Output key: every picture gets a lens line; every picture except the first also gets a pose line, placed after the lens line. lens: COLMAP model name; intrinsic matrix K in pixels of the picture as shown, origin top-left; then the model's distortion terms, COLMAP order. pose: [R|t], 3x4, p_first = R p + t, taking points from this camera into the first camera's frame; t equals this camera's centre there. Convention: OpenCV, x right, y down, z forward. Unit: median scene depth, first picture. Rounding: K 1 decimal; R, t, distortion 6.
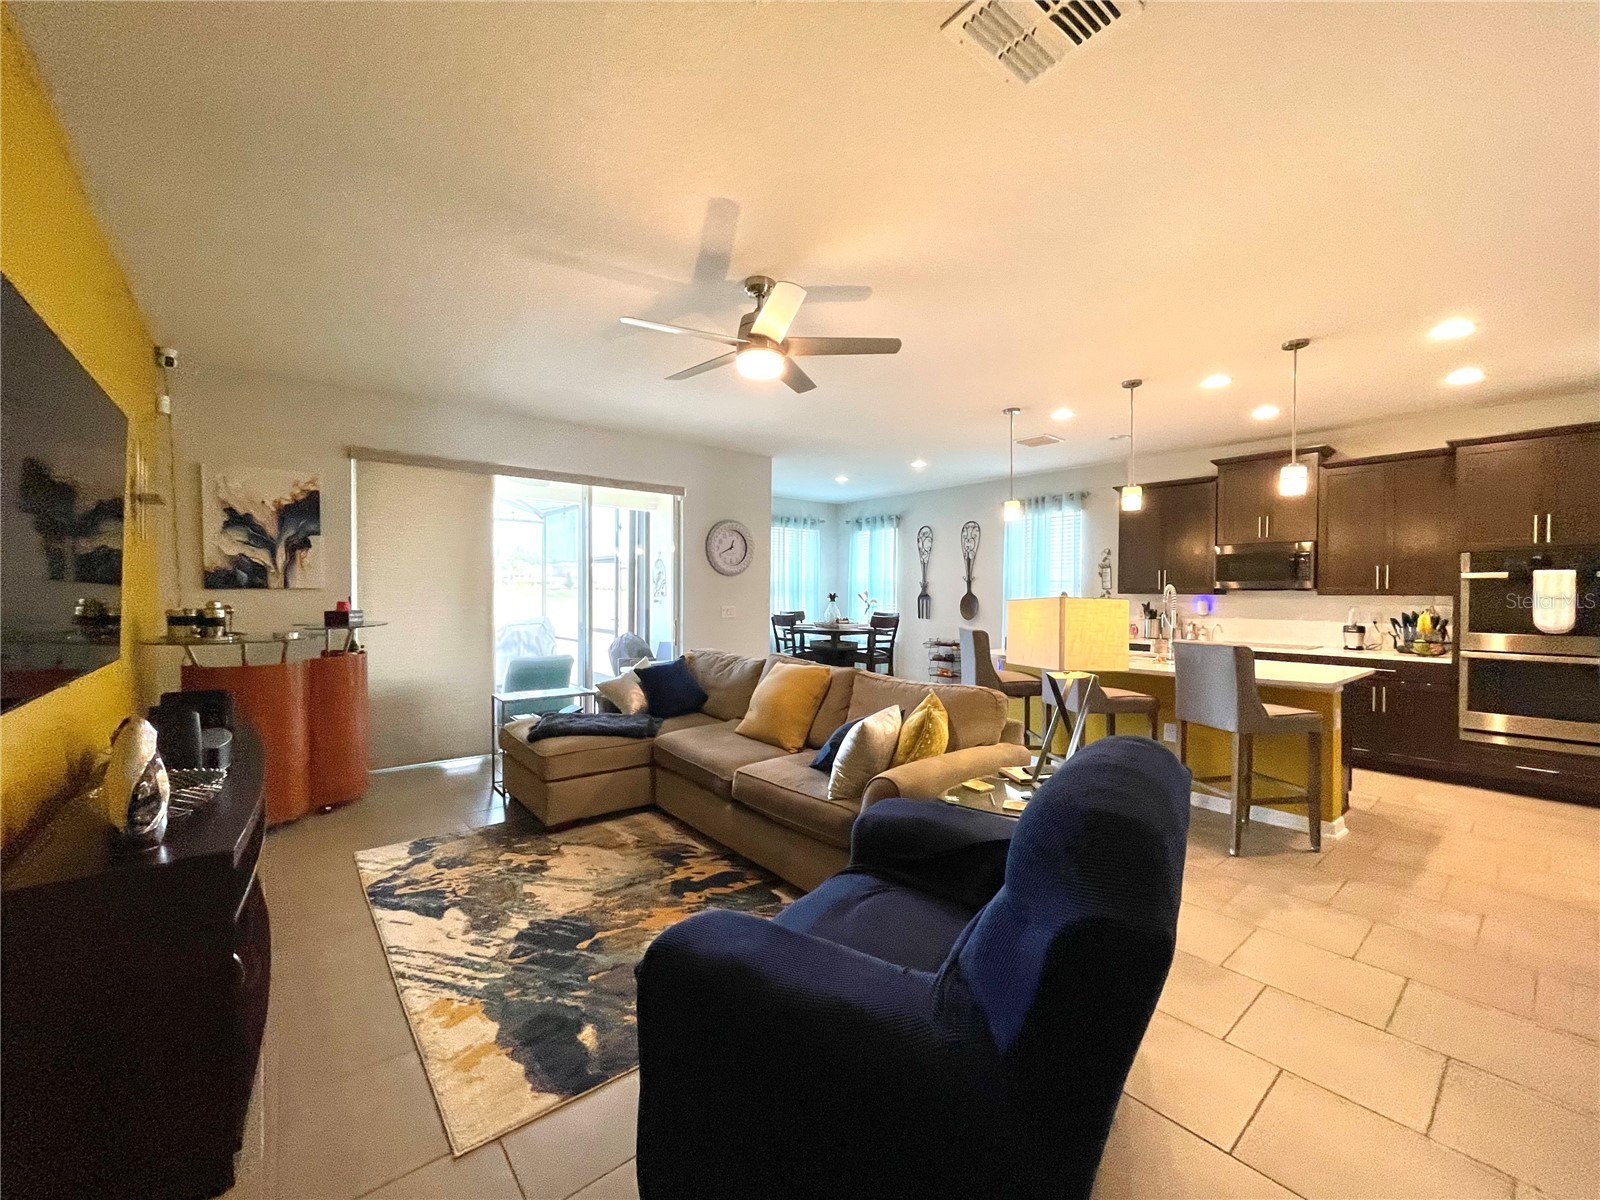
lens RADIAL K [[647.0, 0, 811.4], [0, 647.0, 596.4], [0, 0, 1]] dist [0.002048, 0.000001]
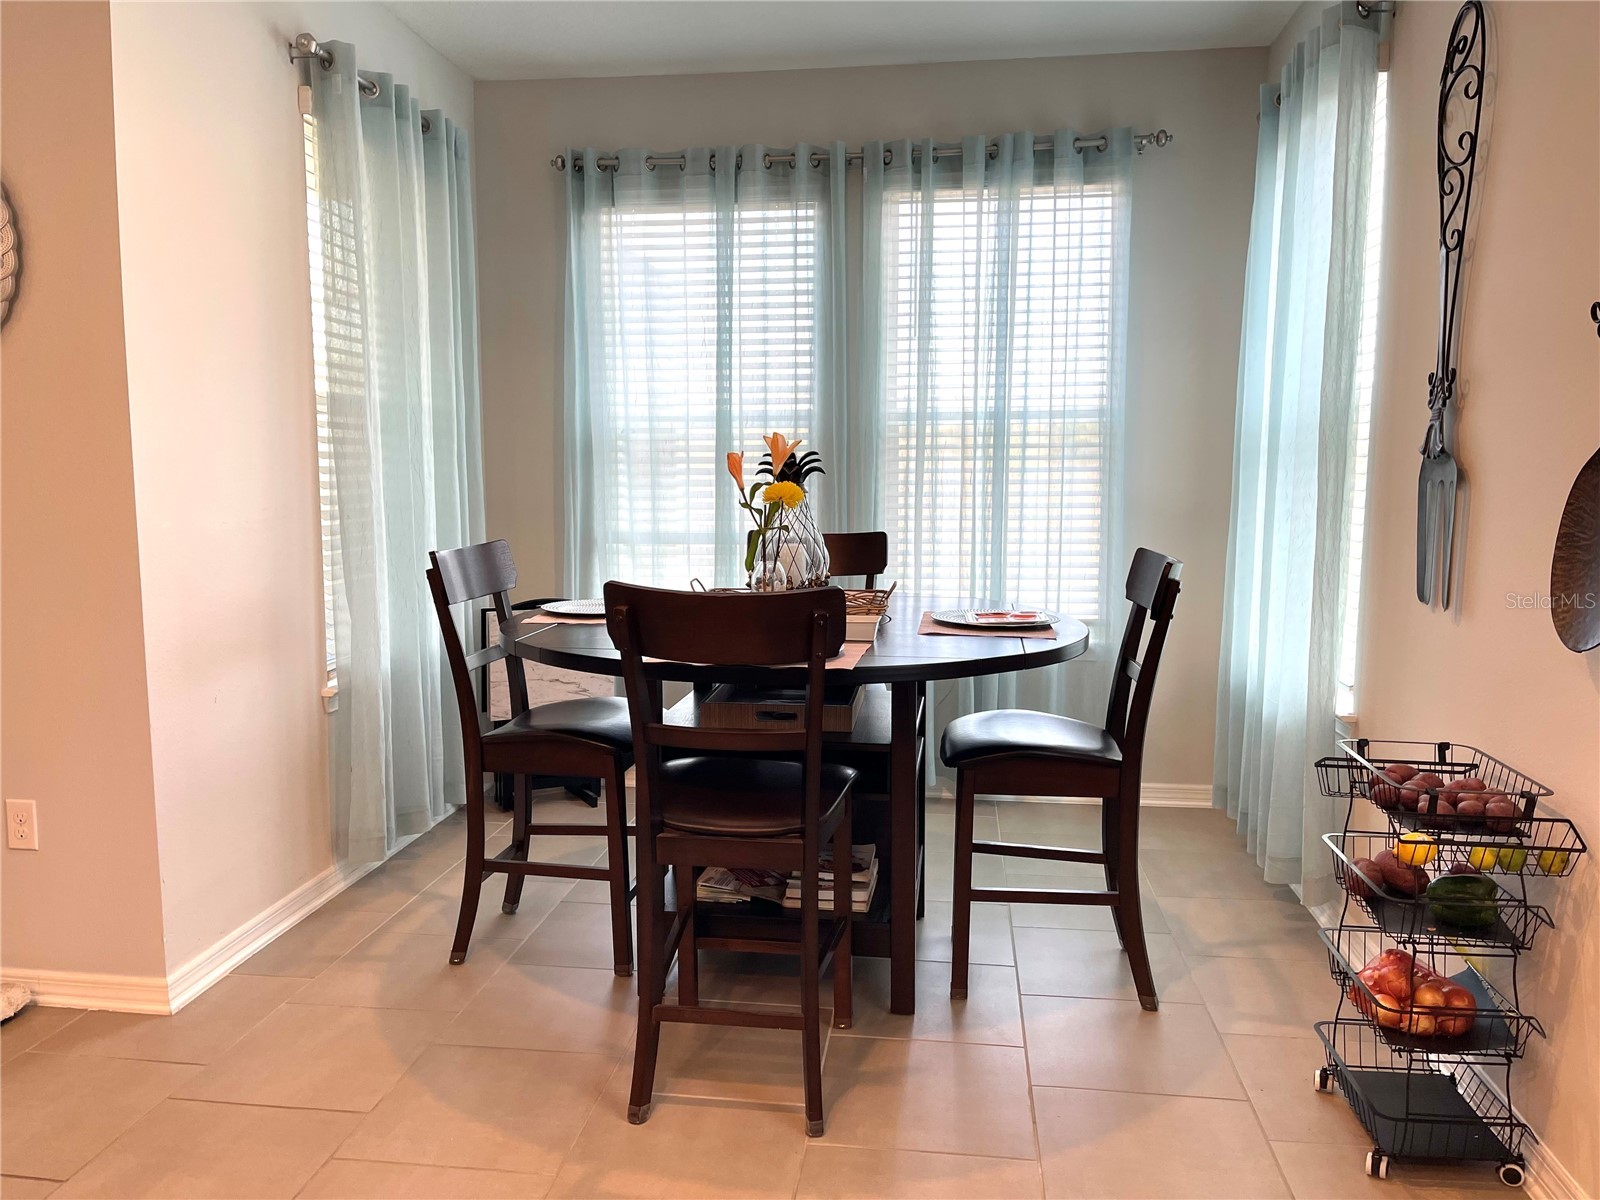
lens RADIAL K [[1173.6, 0, 807.5], [0, 1173.6, 597.2], [0, 0, 1]] dist [0.004324, -0.004477]
pose [[0.672164, 0.076316, -0.736459, 0.484341], [-0.002089, 0.994865, 0.101187, 0.004628], [0.740399, -0.066475, 0.668872, 1.181936]]
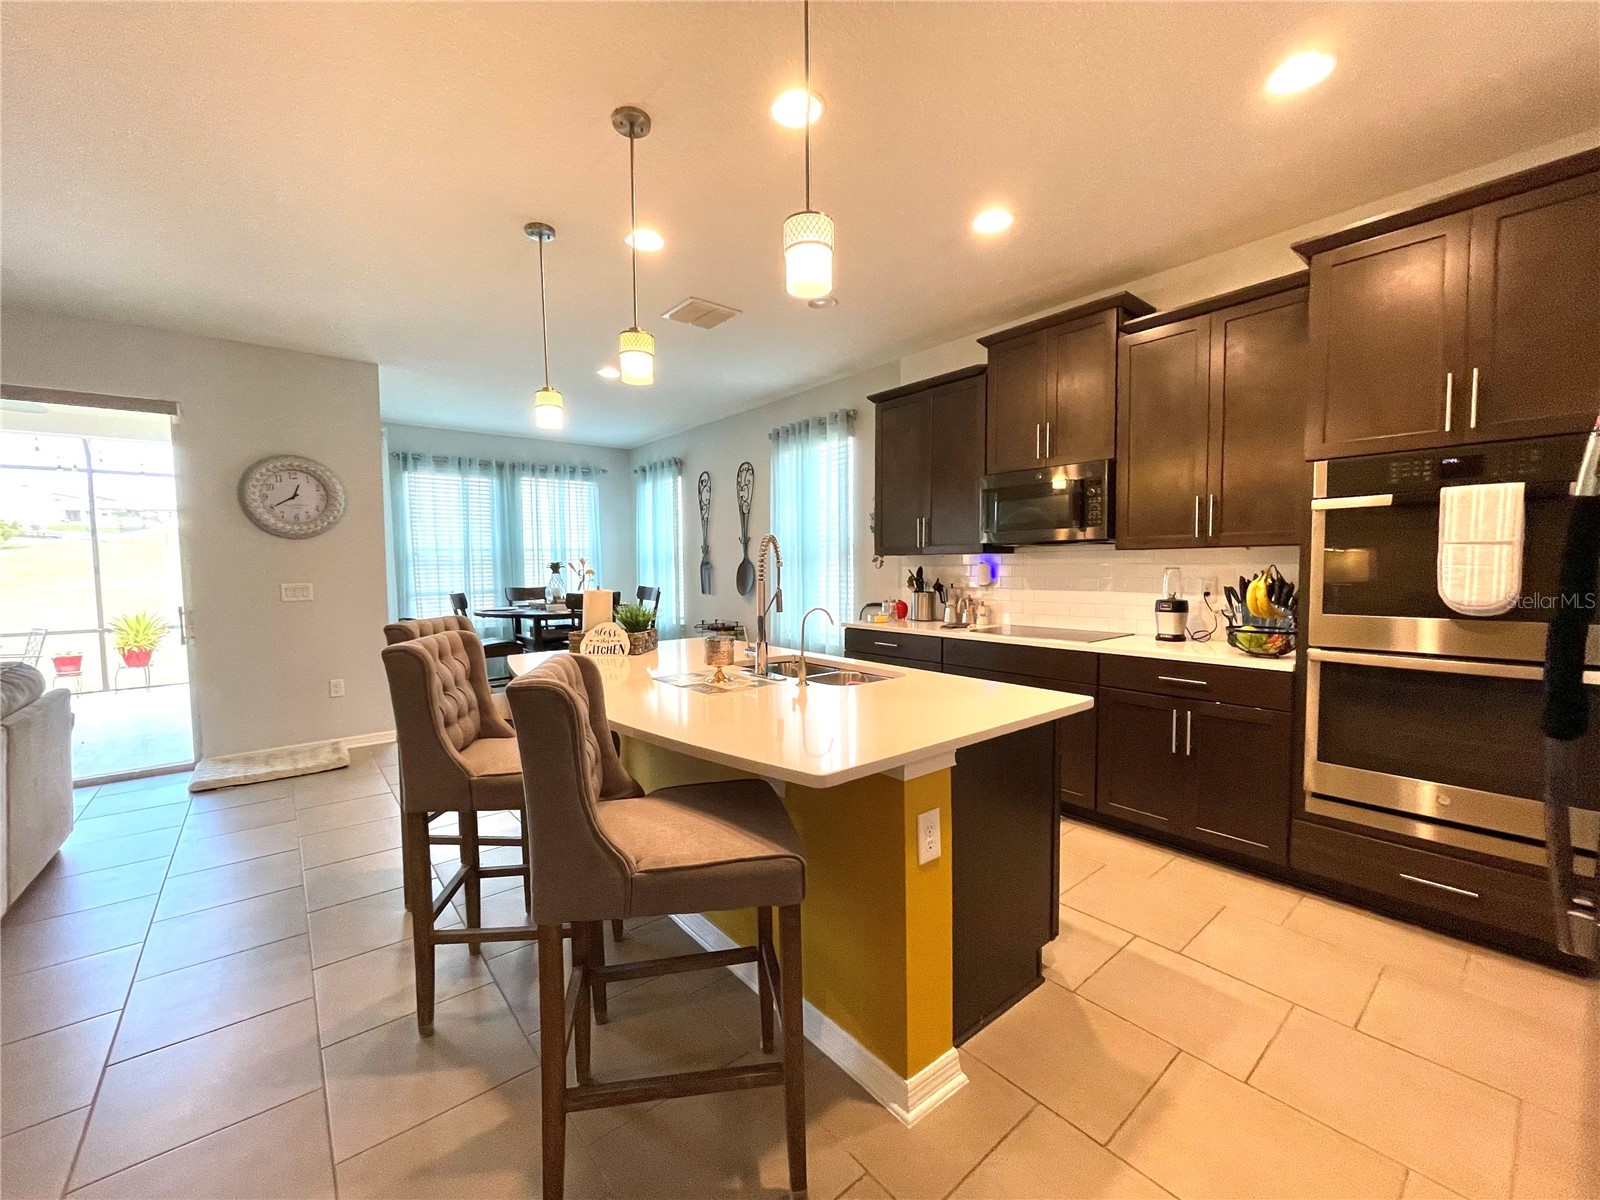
lens RADIAL K [[647.0, 0, 802.8], [0, 647.0, 600.5], [0, 0, 1]] dist [0.002048, 0.000001]
pose [[0.999820, -0.017130, -0.008198, 0.502808], [0.017529, 0.998527, 0.051354, 0.008919], [0.007307, -0.051489, 0.998647, 0.399384]]
